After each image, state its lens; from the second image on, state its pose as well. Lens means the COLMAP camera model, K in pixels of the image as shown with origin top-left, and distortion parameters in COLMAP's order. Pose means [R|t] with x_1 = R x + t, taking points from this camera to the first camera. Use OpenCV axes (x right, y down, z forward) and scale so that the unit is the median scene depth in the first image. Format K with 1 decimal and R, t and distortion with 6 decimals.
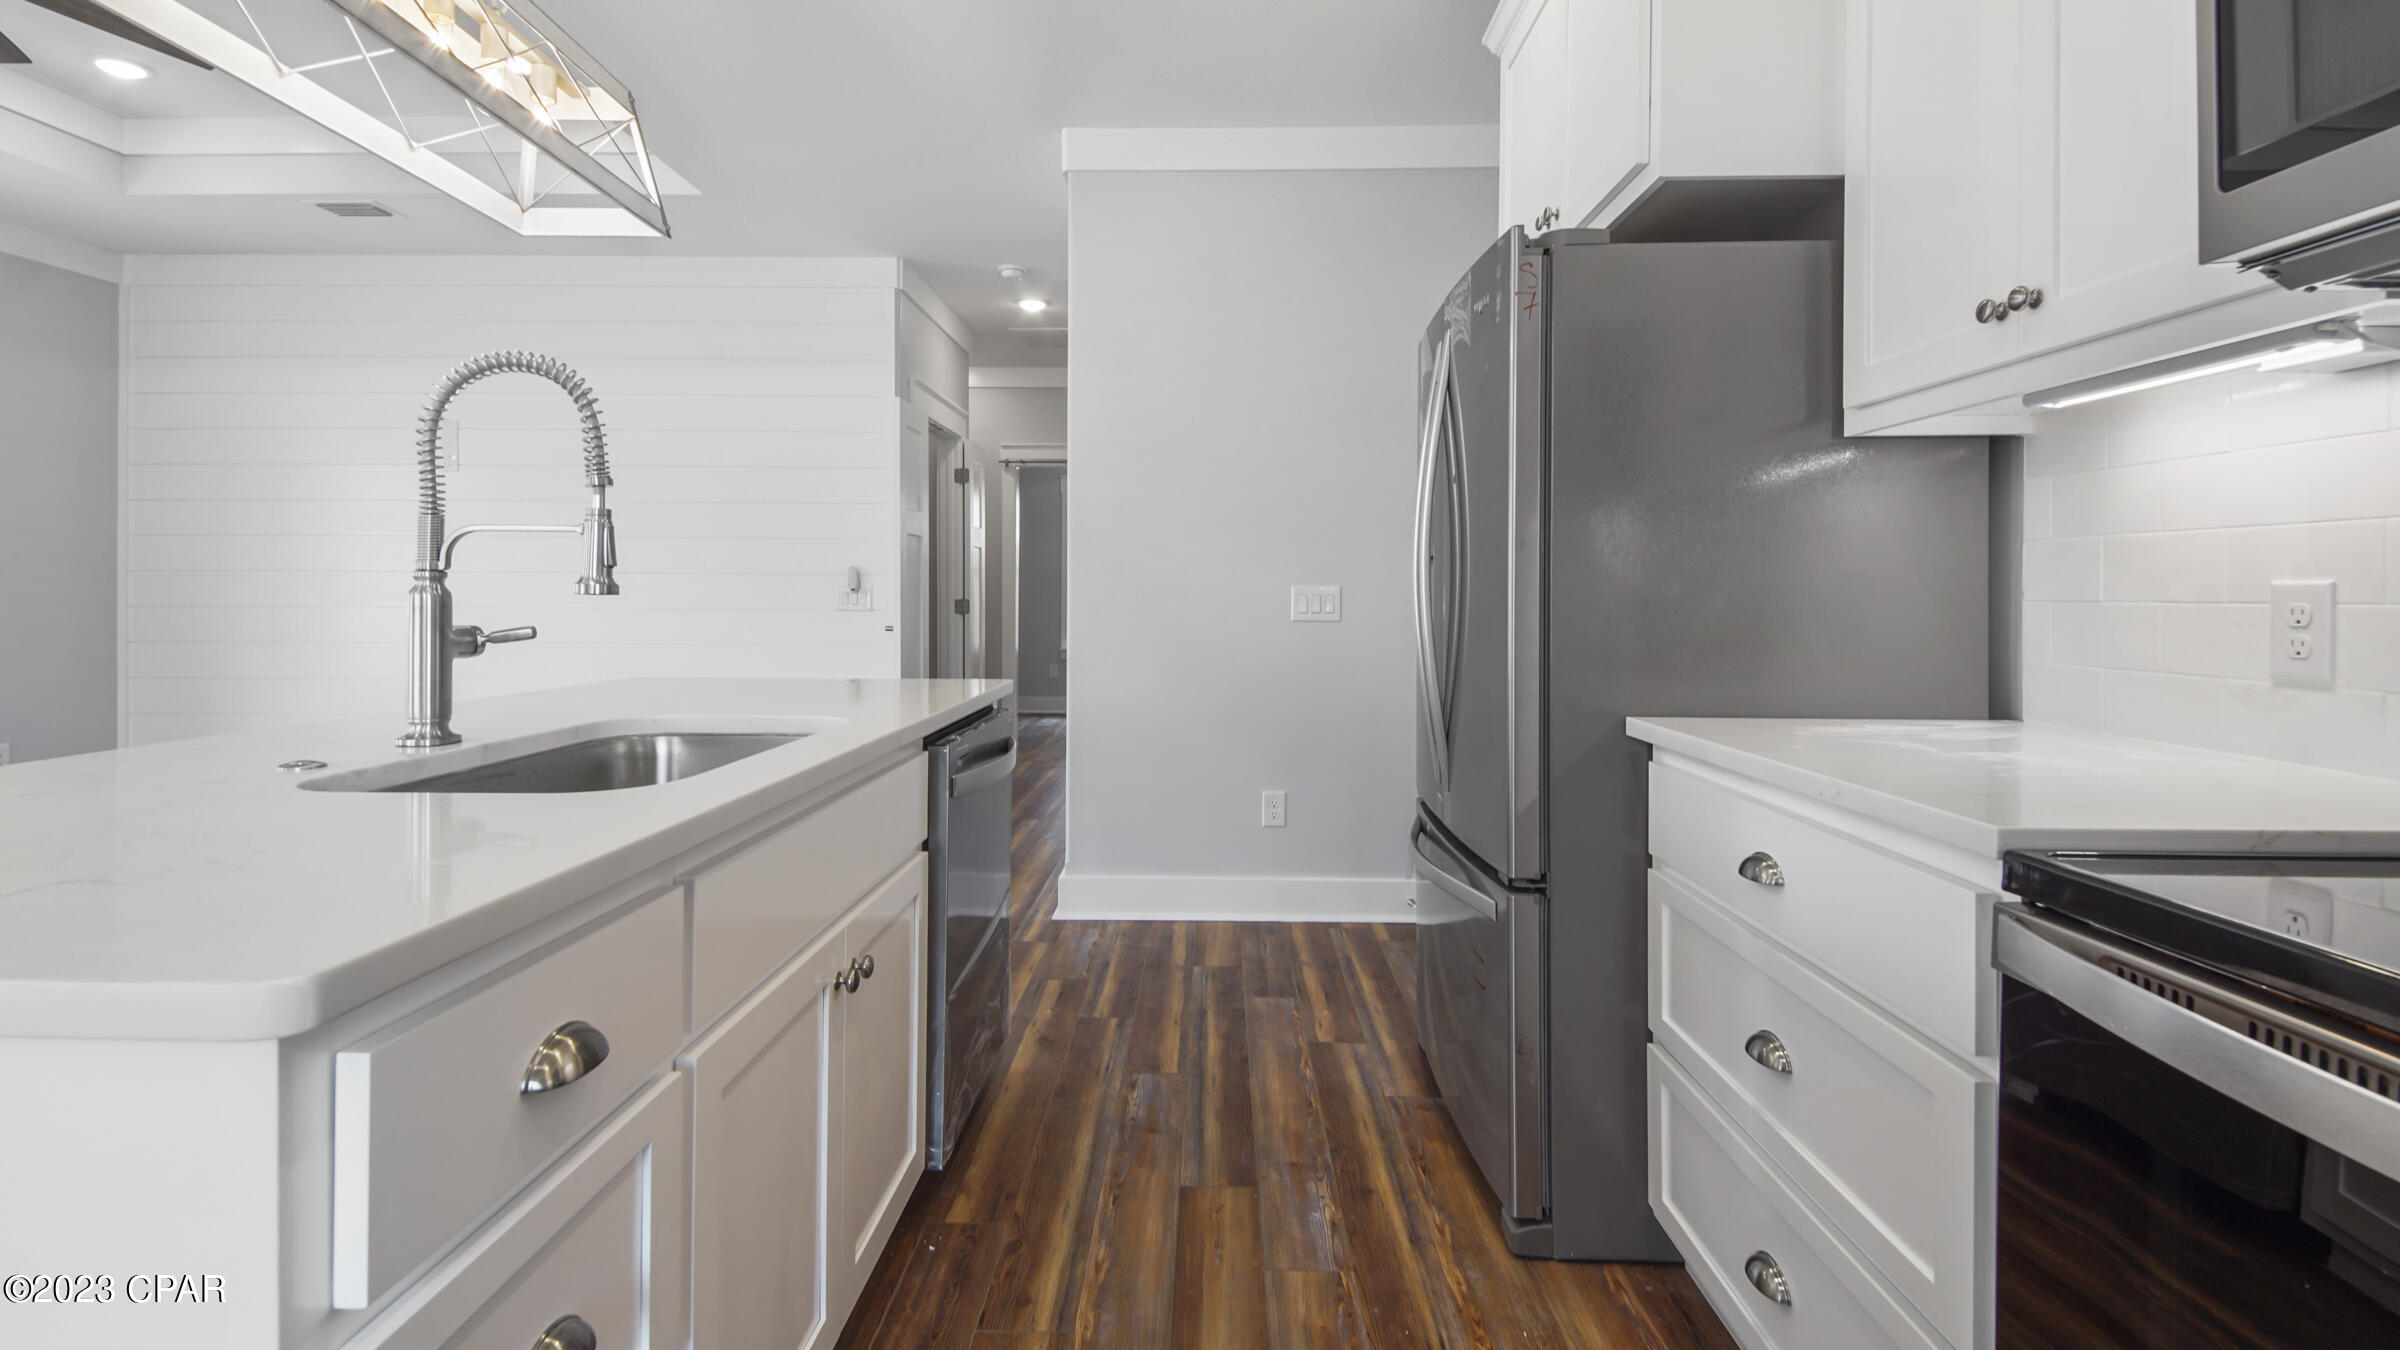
lens RADIAL K [[1061.0, 0, 1209.5], [0, 1061.0, 606.6], [0, 0, 1]] dist [0.034293, -0.025160]
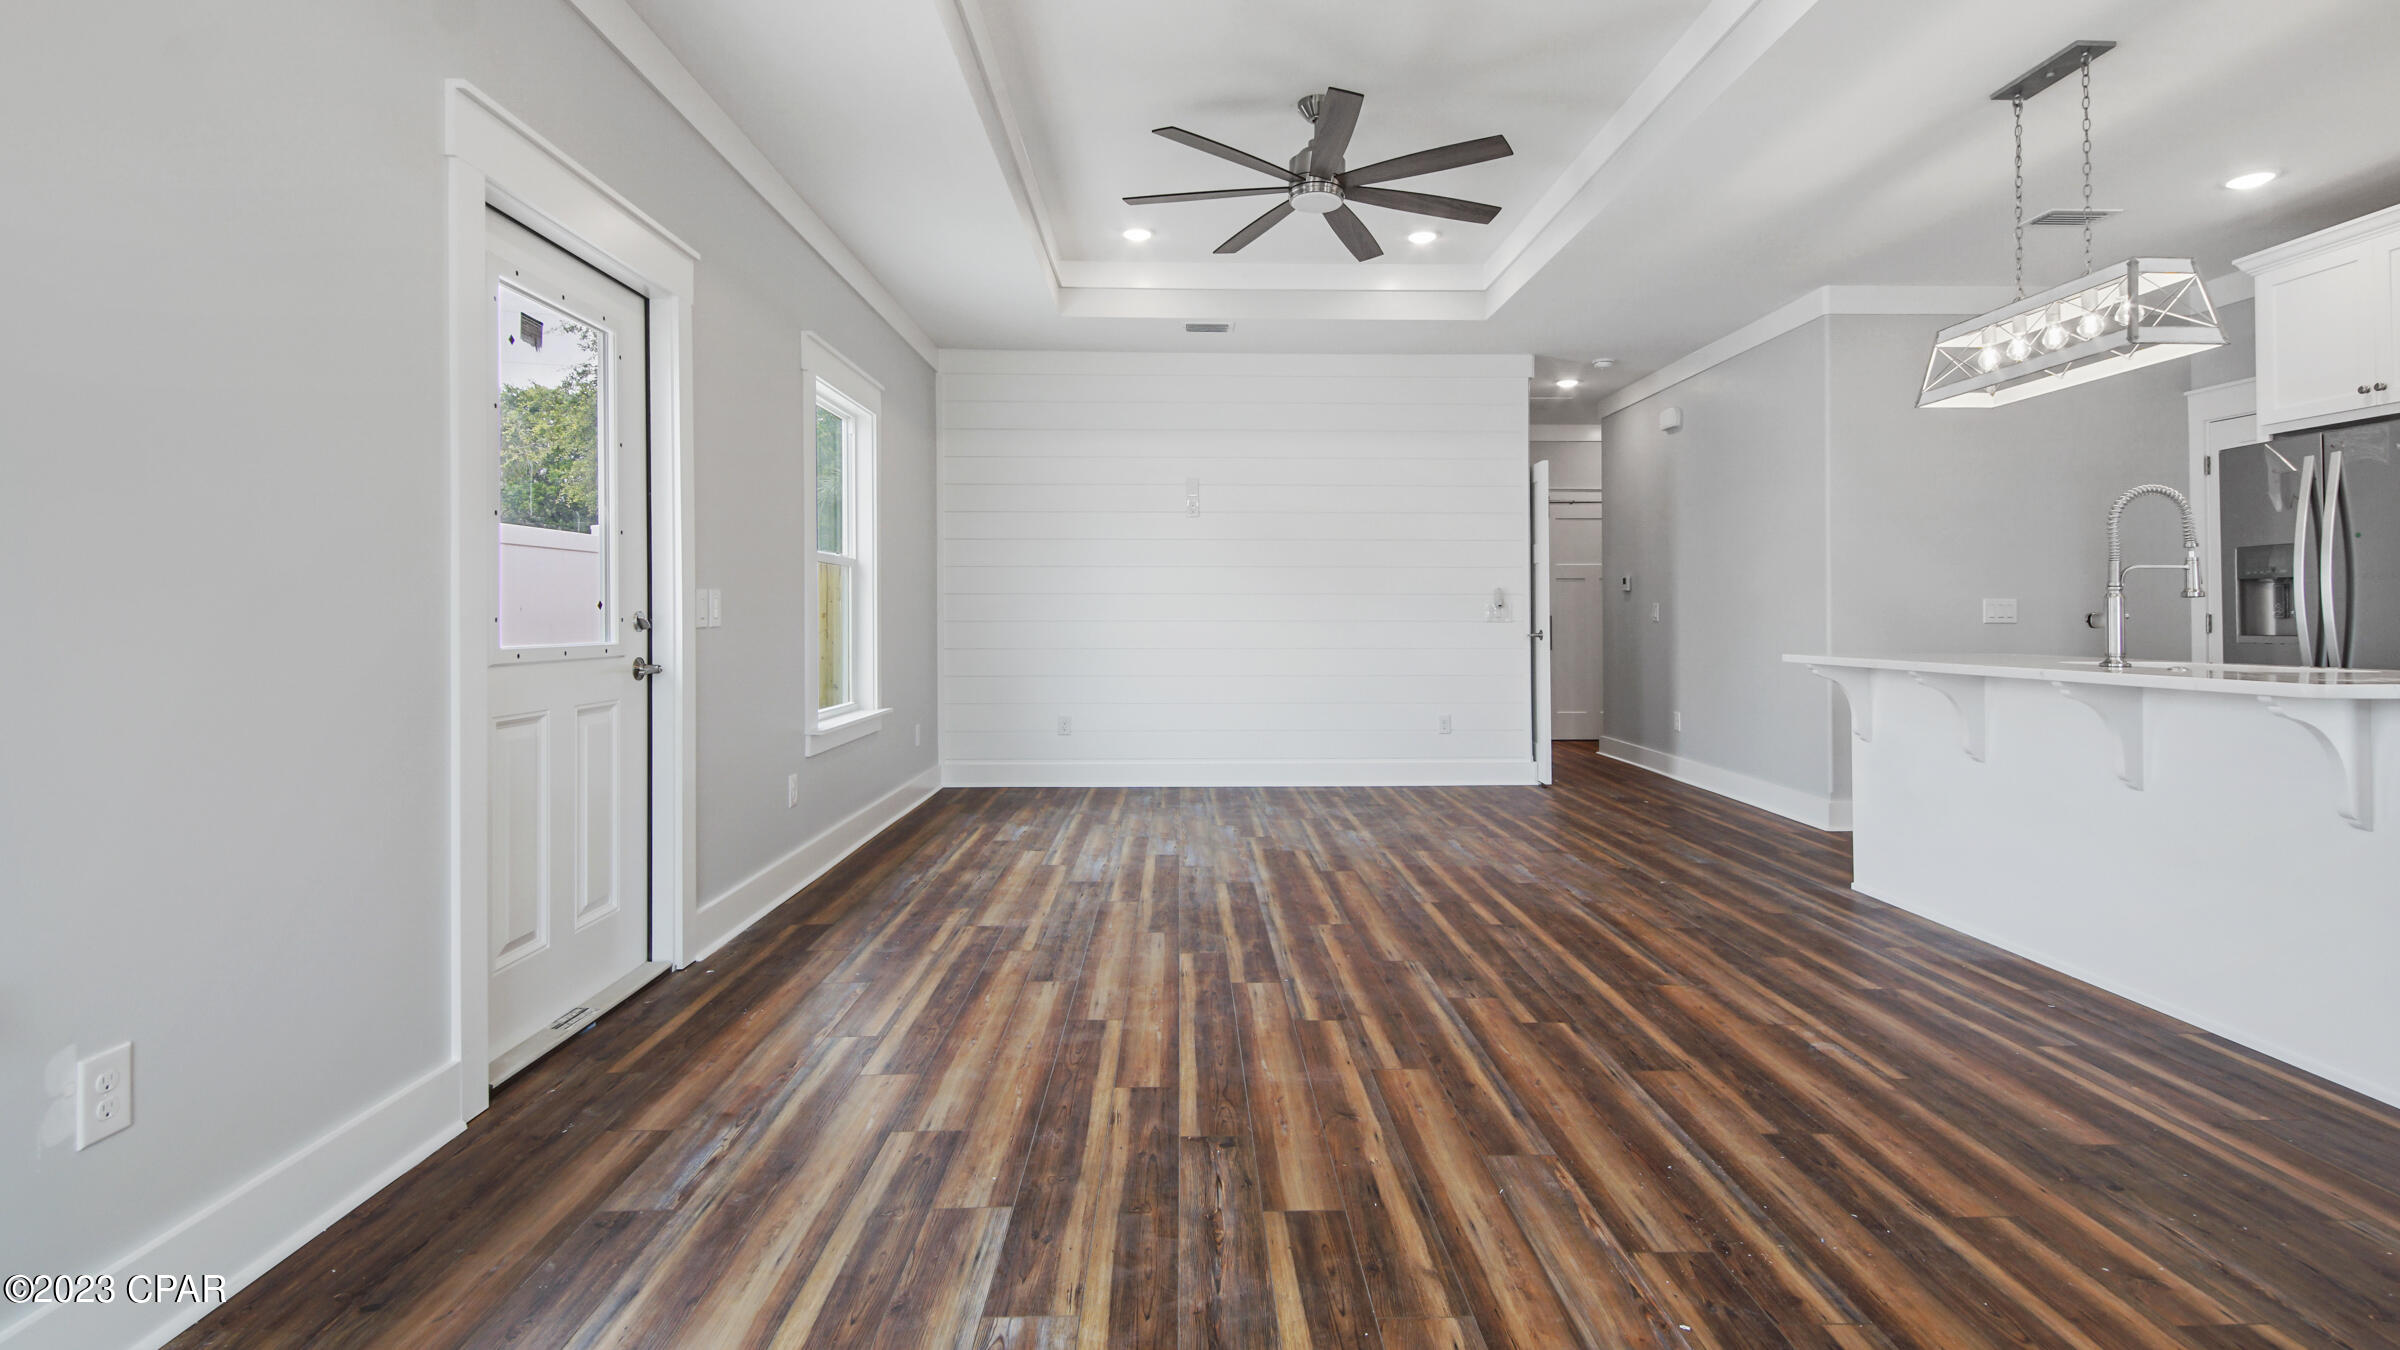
lens RADIAL K [[1084.6, 0, 1212.1], [0, 1084.6, 607.0], [0, 0, 1]] dist [0.019052, -0.012594]
pose [[0.999320, -0.007039, 0.036186, -1.925750], [0.007785, 0.999759, -0.020525, 0.026193], [-0.036033, 0.020793, 0.999134, -0.835090]]
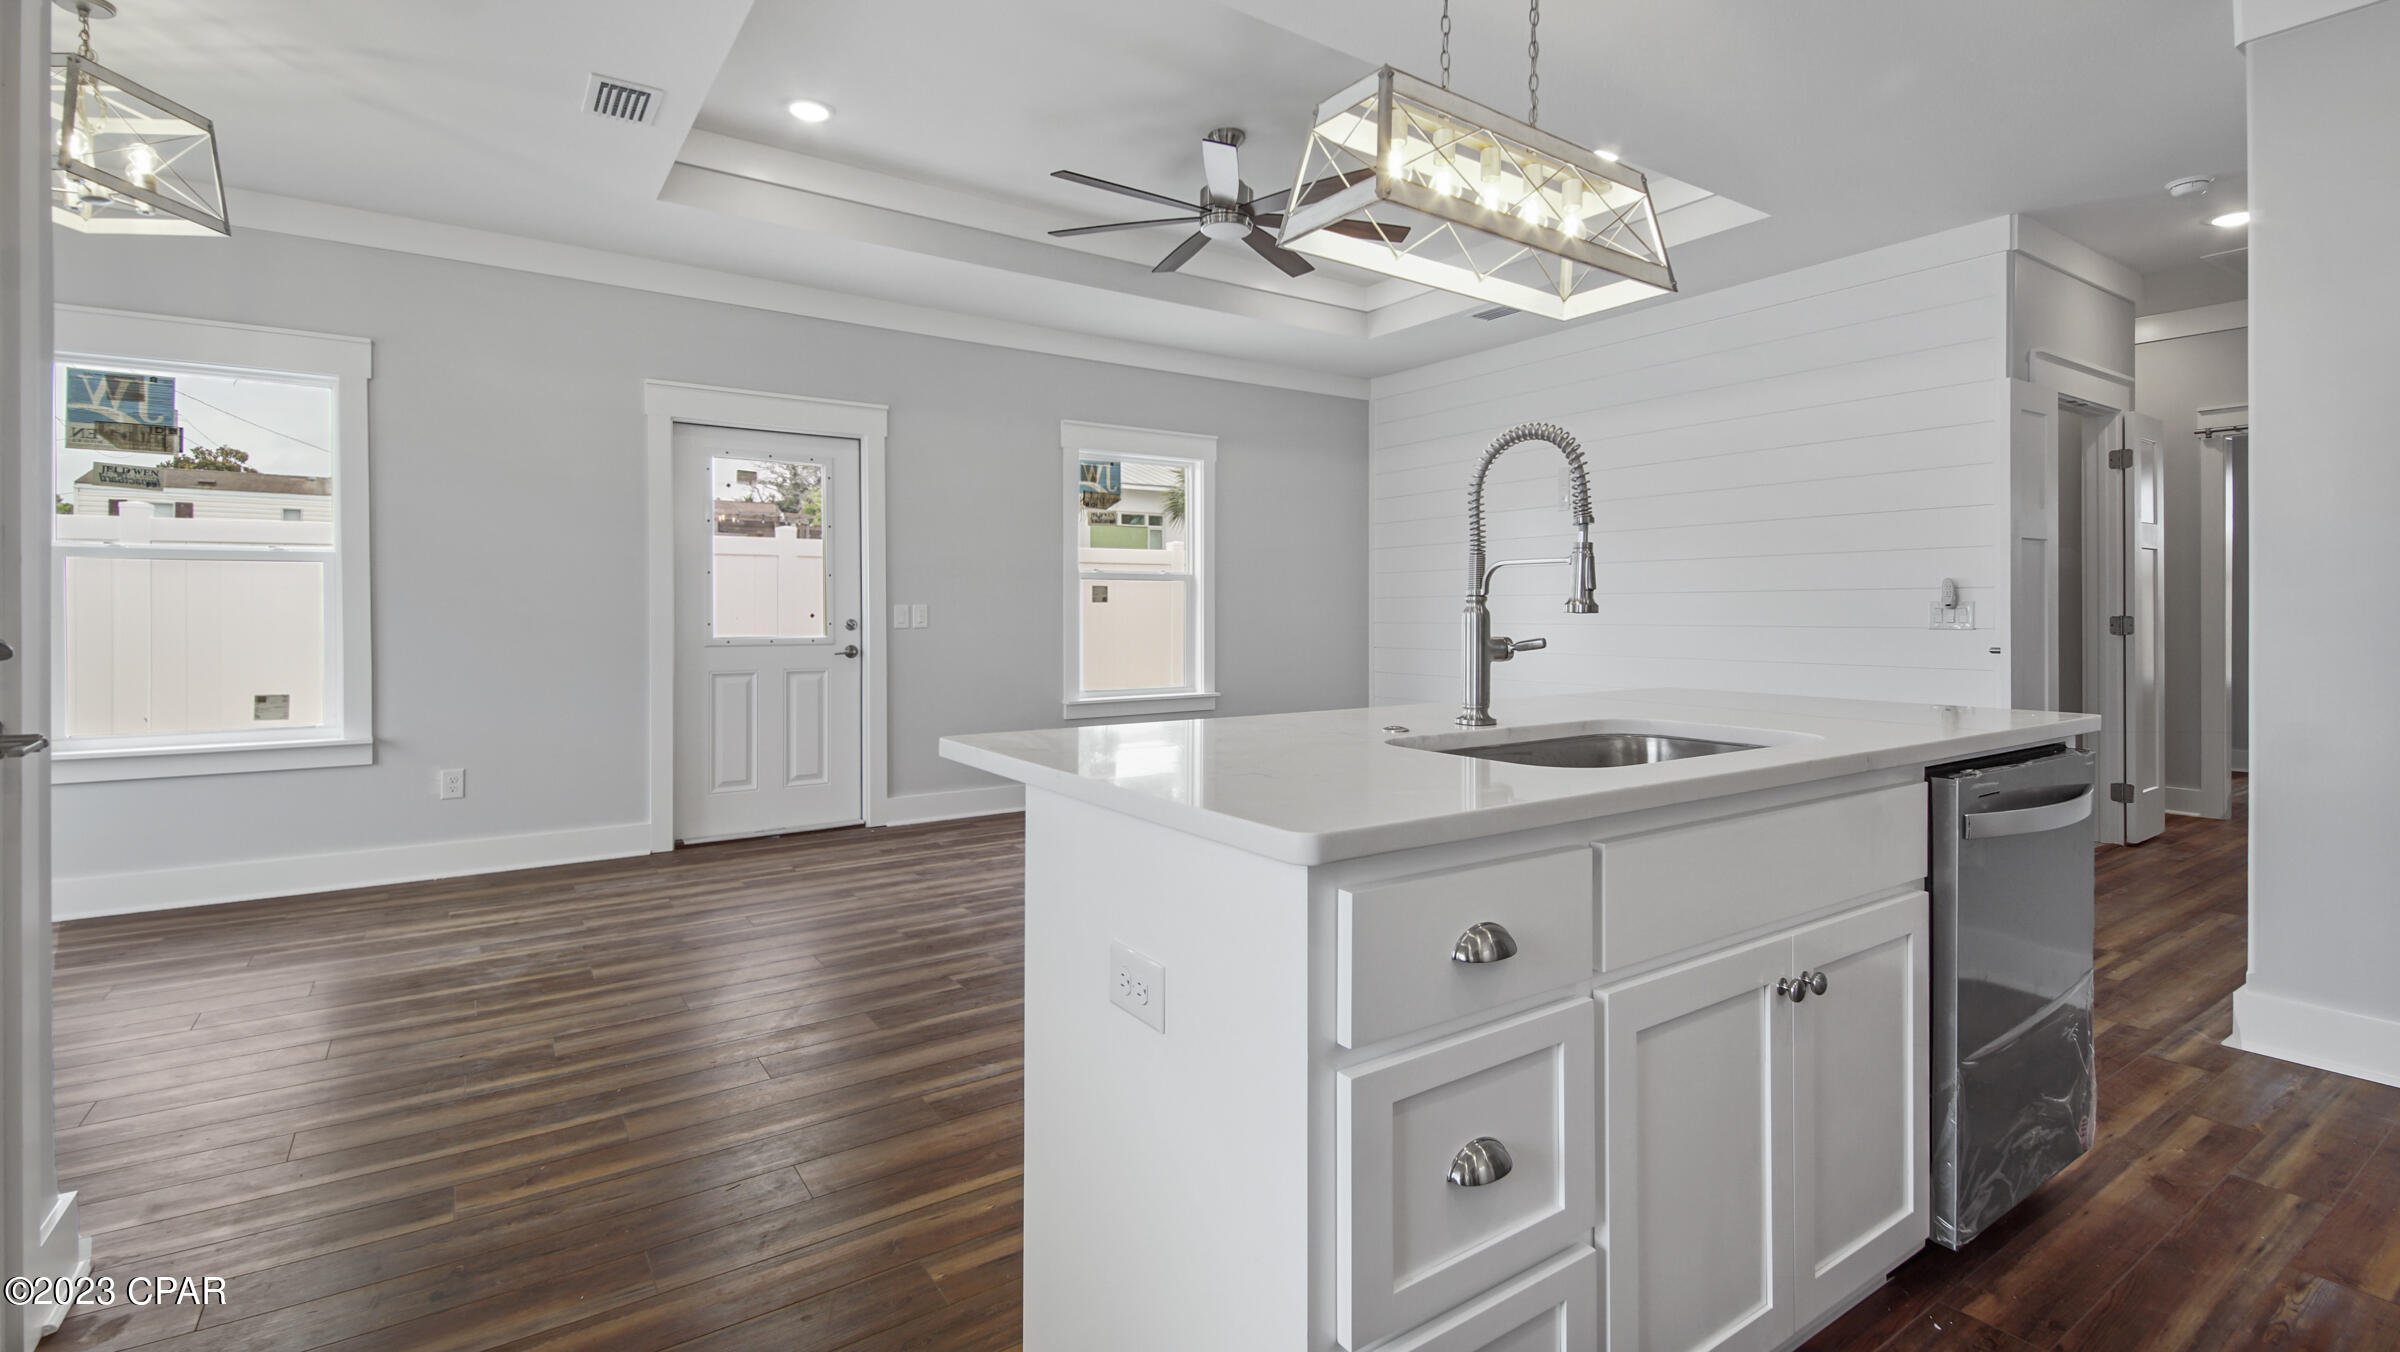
lens RADIAL K [[1084.6, 0, 1212.1], [0, 1084.6, 608.0], [0, 0, 1]] dist [0.019052, -0.012594]
pose [[0.575752, -0.009214, -0.817572, 0.143862], [-0.003555, 0.999899, -0.013773, 0.001421], [0.817617, 0.010836, 0.575661, -0.043192]]
